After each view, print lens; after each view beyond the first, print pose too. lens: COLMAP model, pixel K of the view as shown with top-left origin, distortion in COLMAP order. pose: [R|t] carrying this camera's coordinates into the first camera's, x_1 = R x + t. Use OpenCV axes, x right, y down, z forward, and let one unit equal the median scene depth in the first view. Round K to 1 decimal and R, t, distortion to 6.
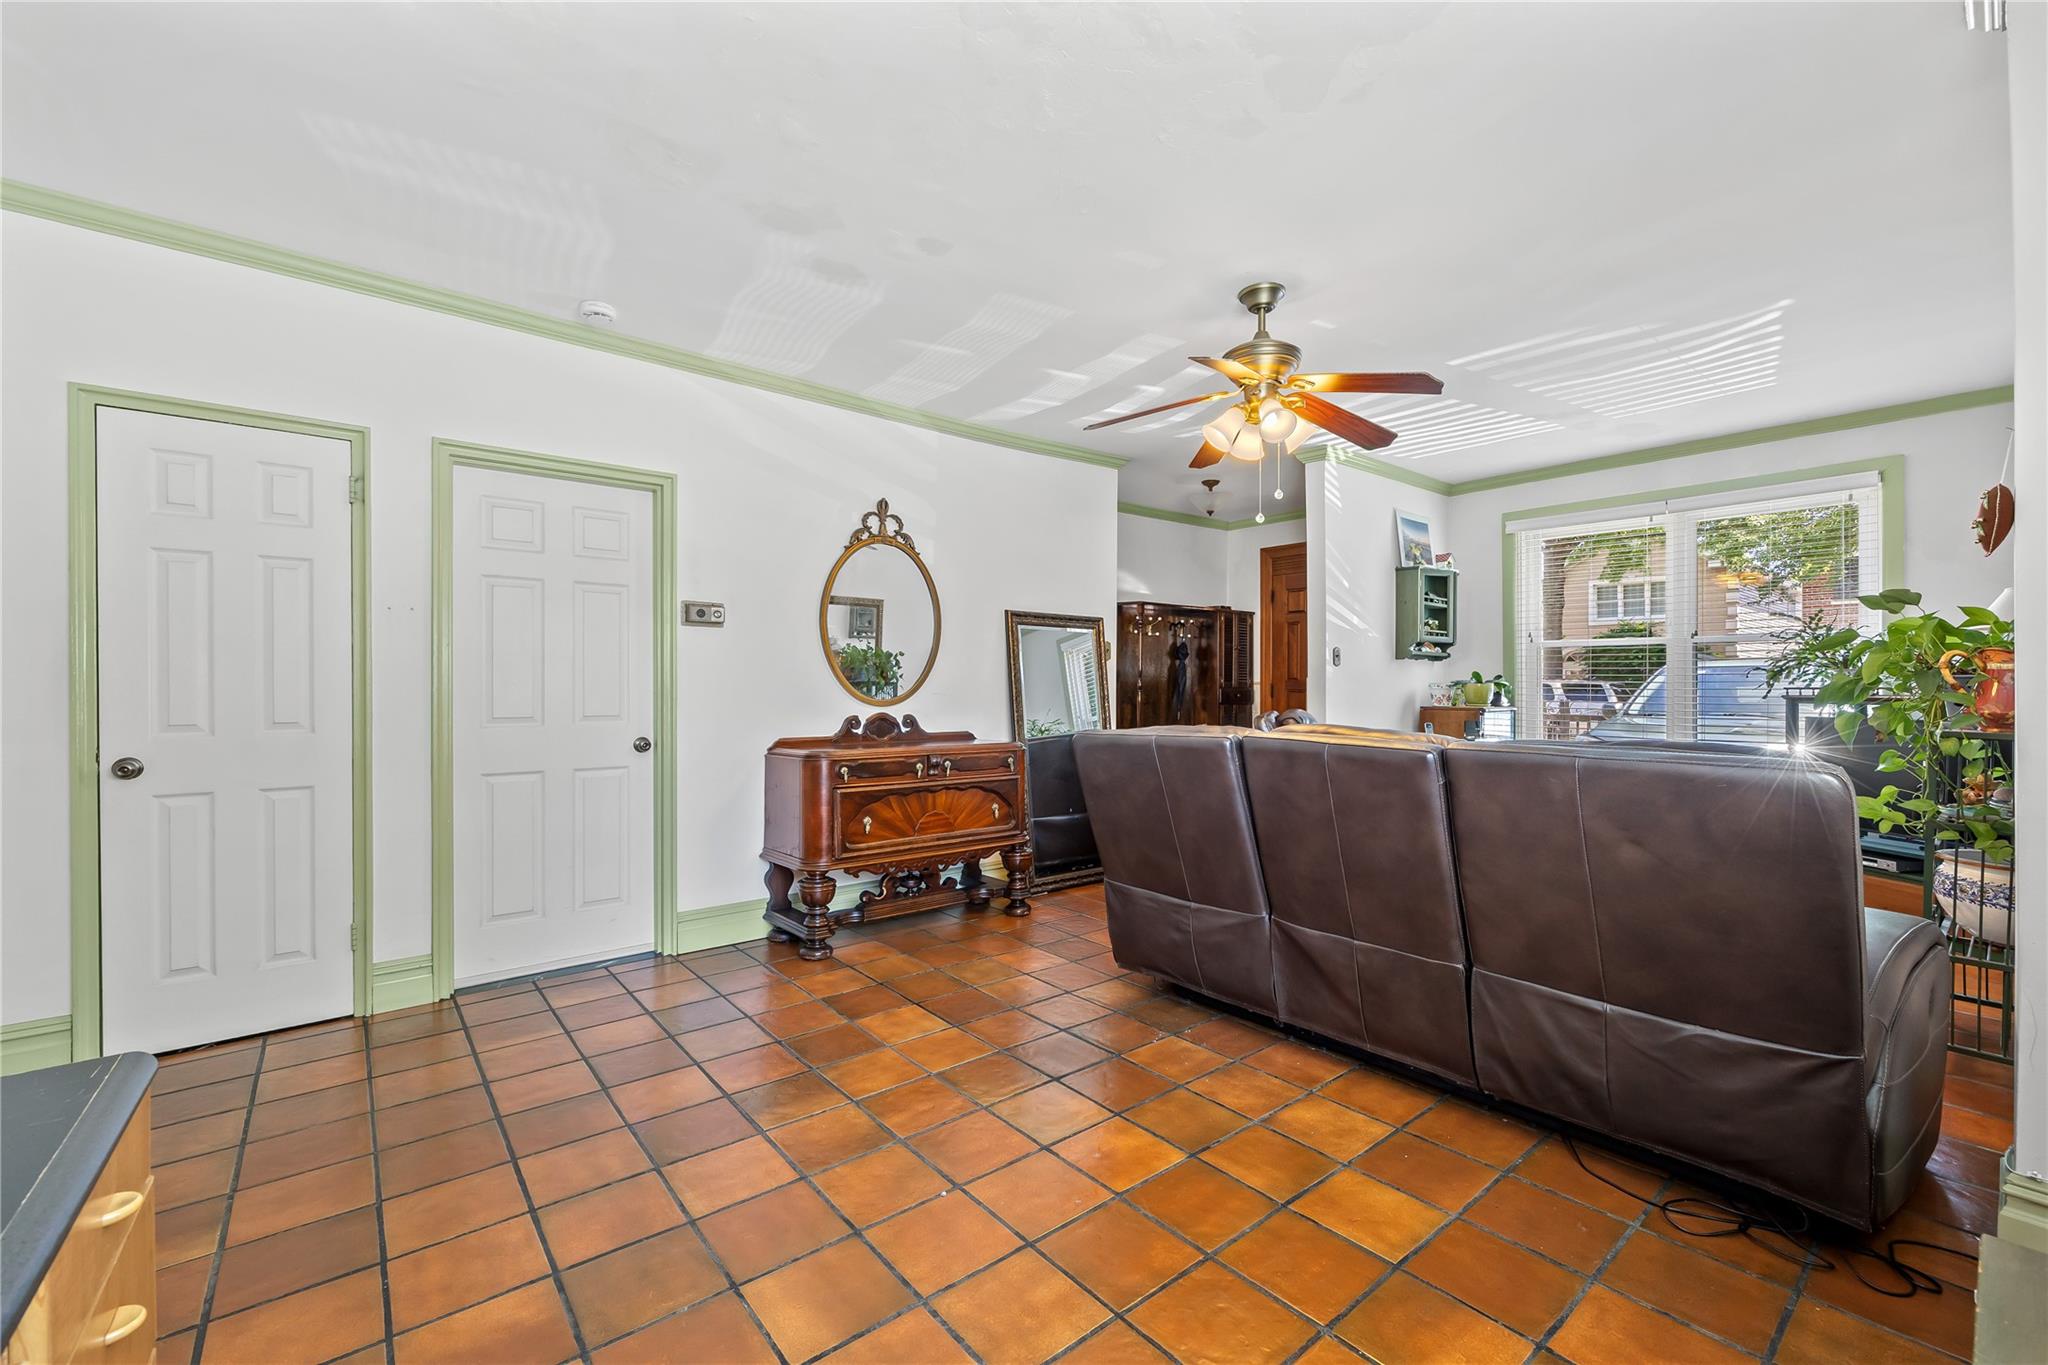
lens RADIAL K [[832.5, 0, 1024.6], [0, 832.5, 694.4], [0, 0, 1]] dist [-0.001663, 0.000186]
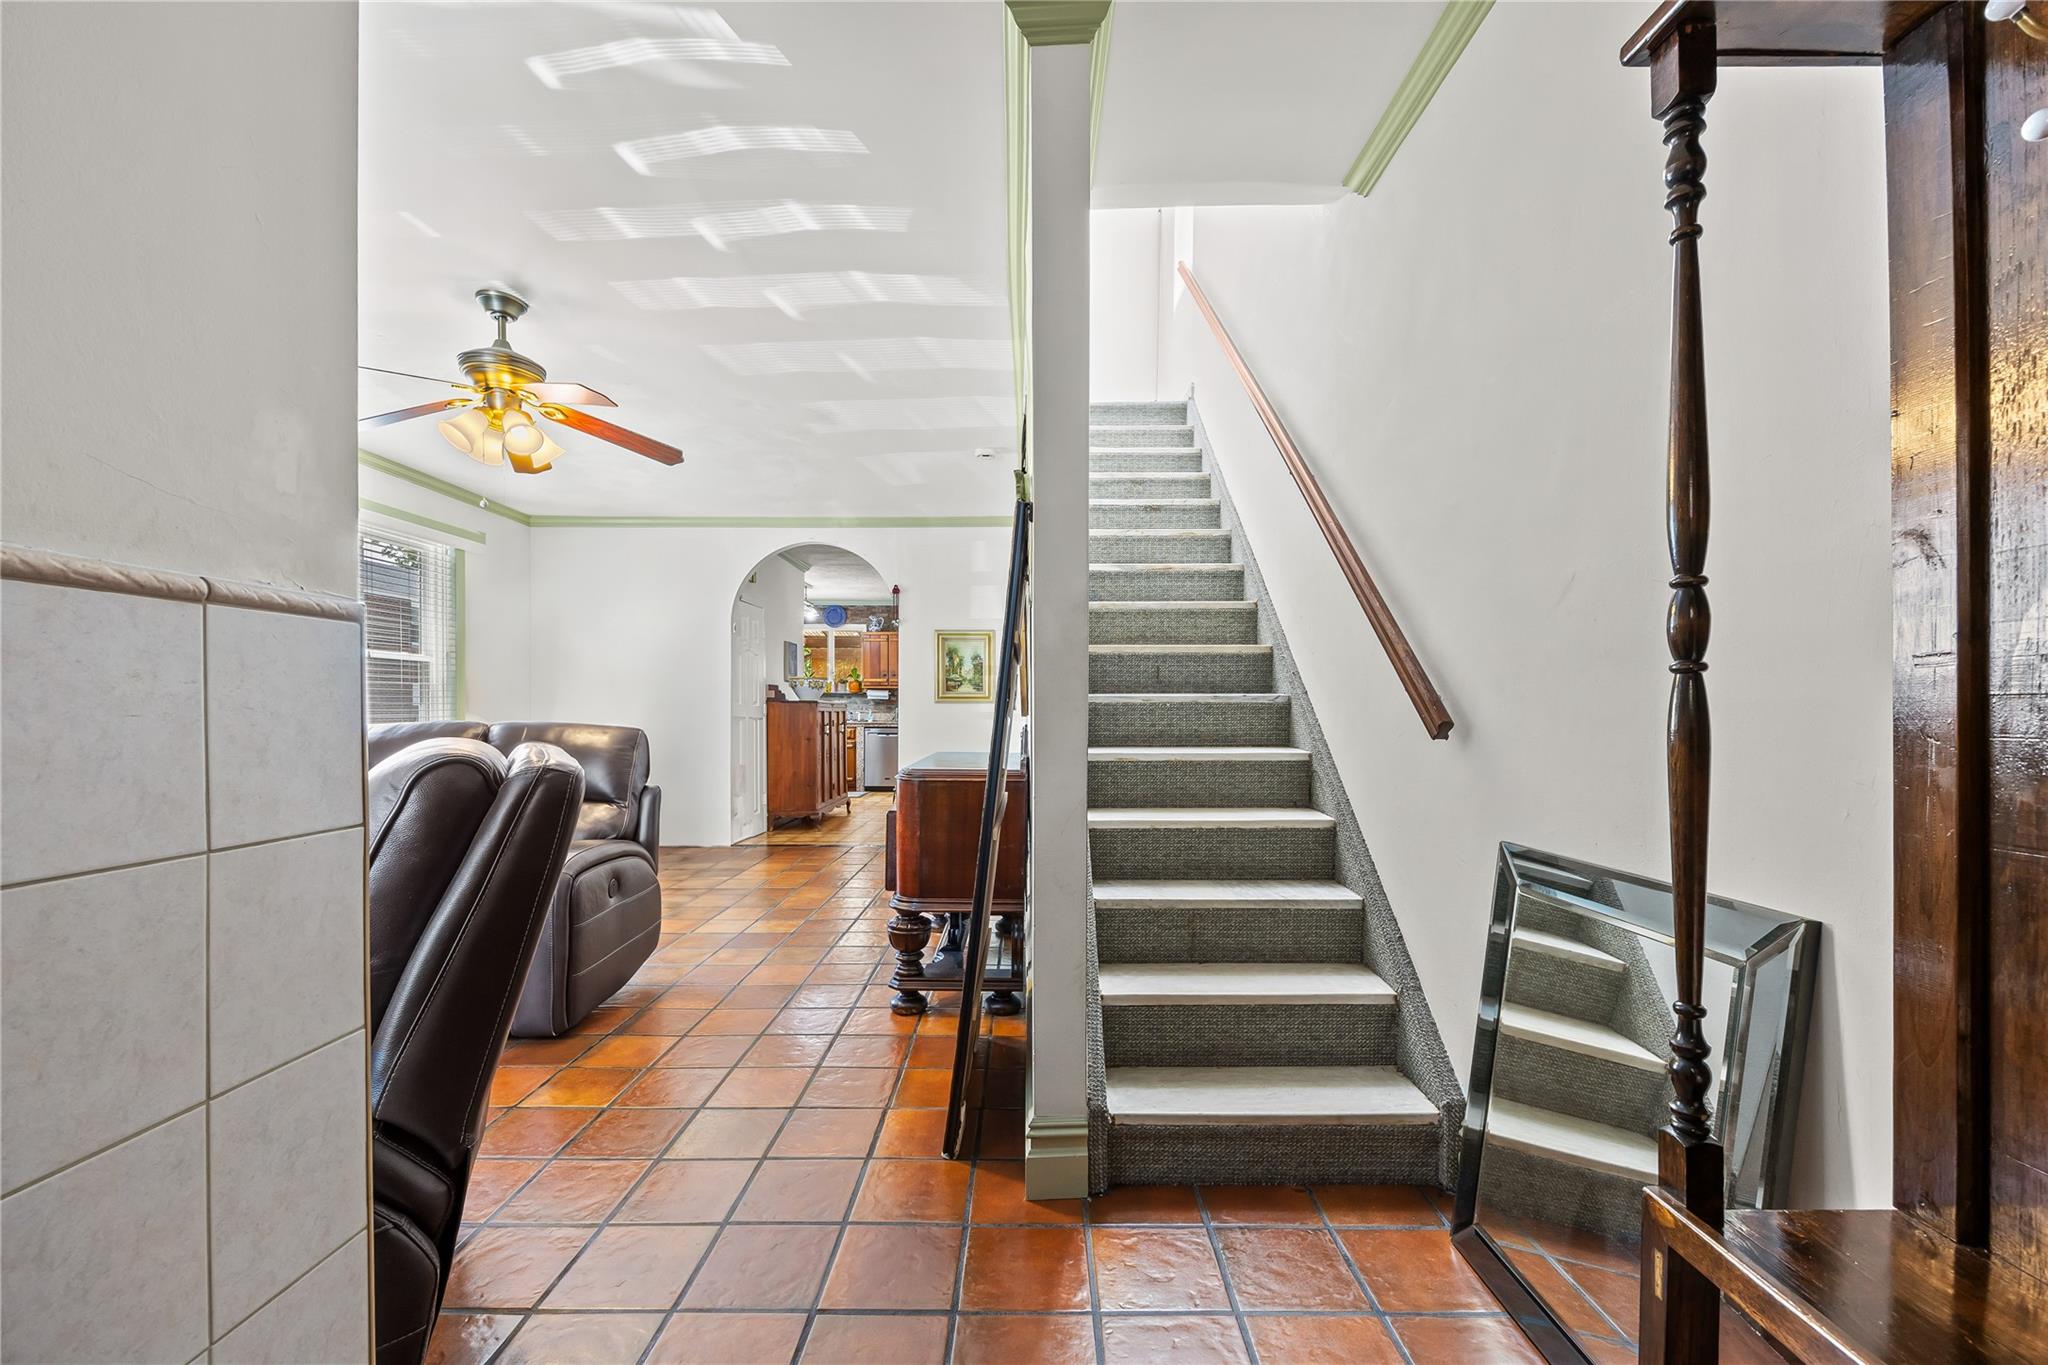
lens RADIAL K [[832.5, 0, 1019.3], [0, 832.5, 711.7], [0, 0, 1]] dist [-0.001663, 0.000186]
pose [[-0.635984, 0.000716, -0.771702, 0.481907], [-0.008932, 0.999926, 0.008288, 0.003231], [0.771651, 0.012164, -0.635930, 1.546134]]
